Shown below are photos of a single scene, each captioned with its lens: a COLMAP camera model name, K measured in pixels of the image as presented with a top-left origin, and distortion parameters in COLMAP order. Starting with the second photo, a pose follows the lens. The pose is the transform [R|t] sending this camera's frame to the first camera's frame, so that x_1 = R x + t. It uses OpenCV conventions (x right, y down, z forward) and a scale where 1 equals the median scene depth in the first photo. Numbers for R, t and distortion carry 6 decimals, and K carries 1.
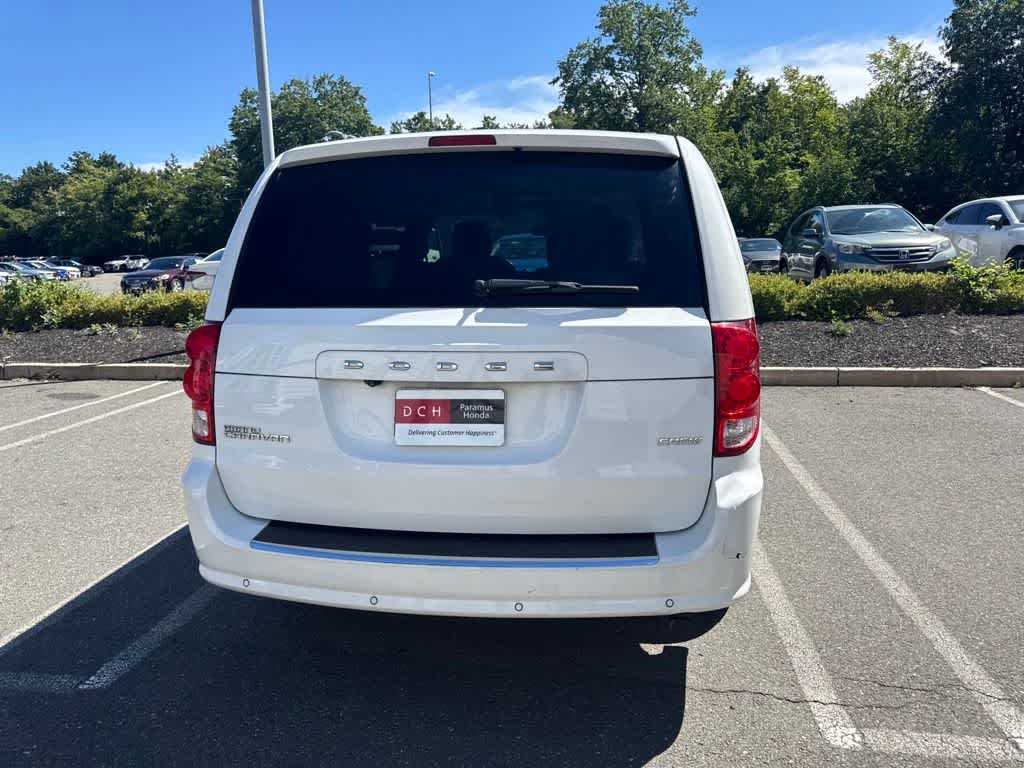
lens RADIAL K [[725.2, 0, 521.5], [0, 725.2, 378.1], [0, 0, 1]] dist [0.026525, -0.030228]
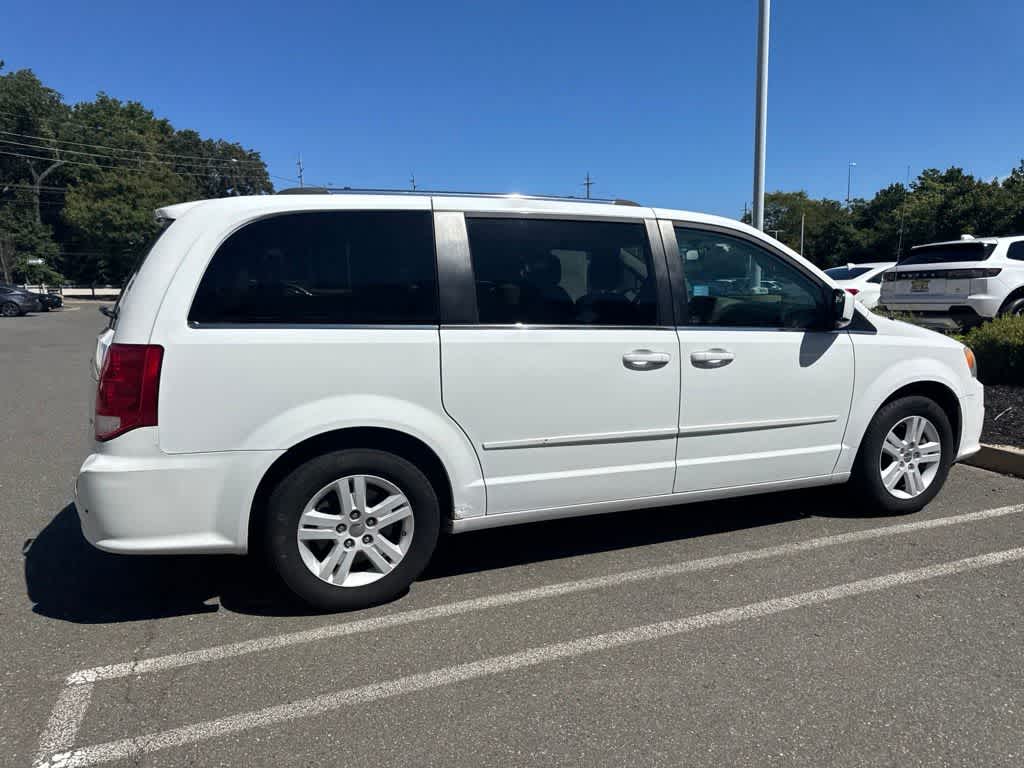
lens RADIAL K [[725.2, 0, 518.5], [0, 725.2, 385.6], [0, 0, 1]] dist [0.026525, -0.030228]
pose [[0.482936, 0.133372, -0.865439, 1.046972], [-0.141258, 0.987254, 0.073319, -0.118997], [0.864187, 0.086842, 0.495621, 0.559814]]
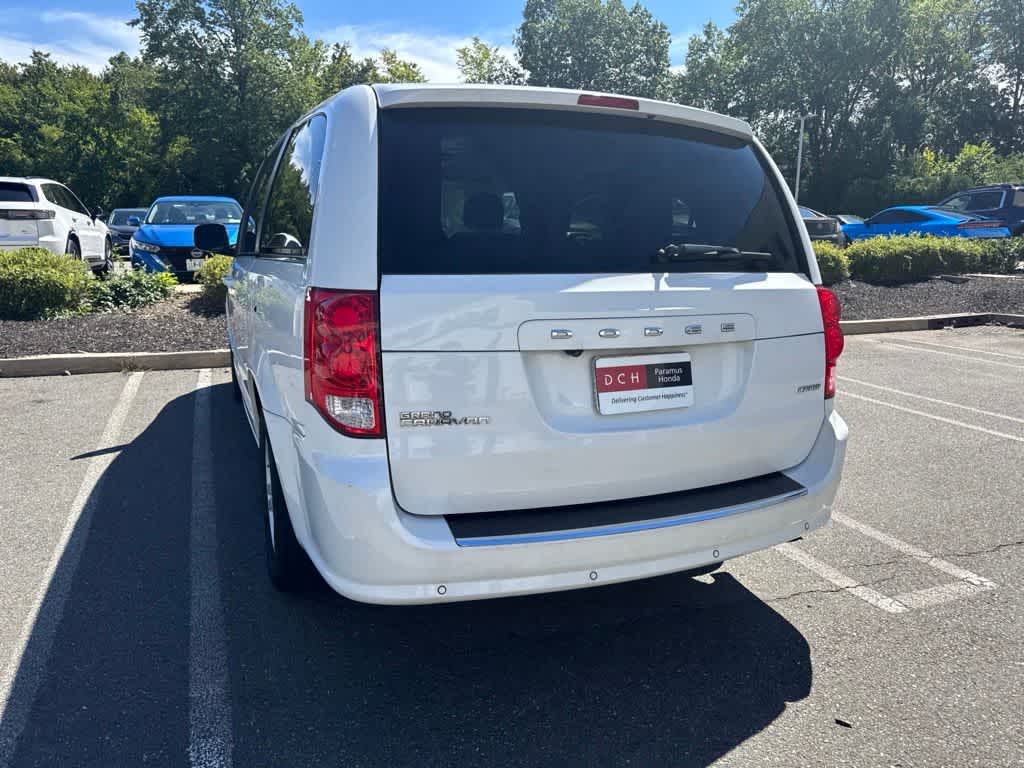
lens RADIAL K [[725.2, 0, 517.5], [0, 725.2, 381.1], [0, 0, 1]] dist [0.026525, -0.030228]
pose [[0.860747, -0.070018, 0.504194, -0.430157], [0.052114, 0.997411, 0.049543, -0.003888], [-0.506358, -0.016368, 0.862168, 0.126027]]
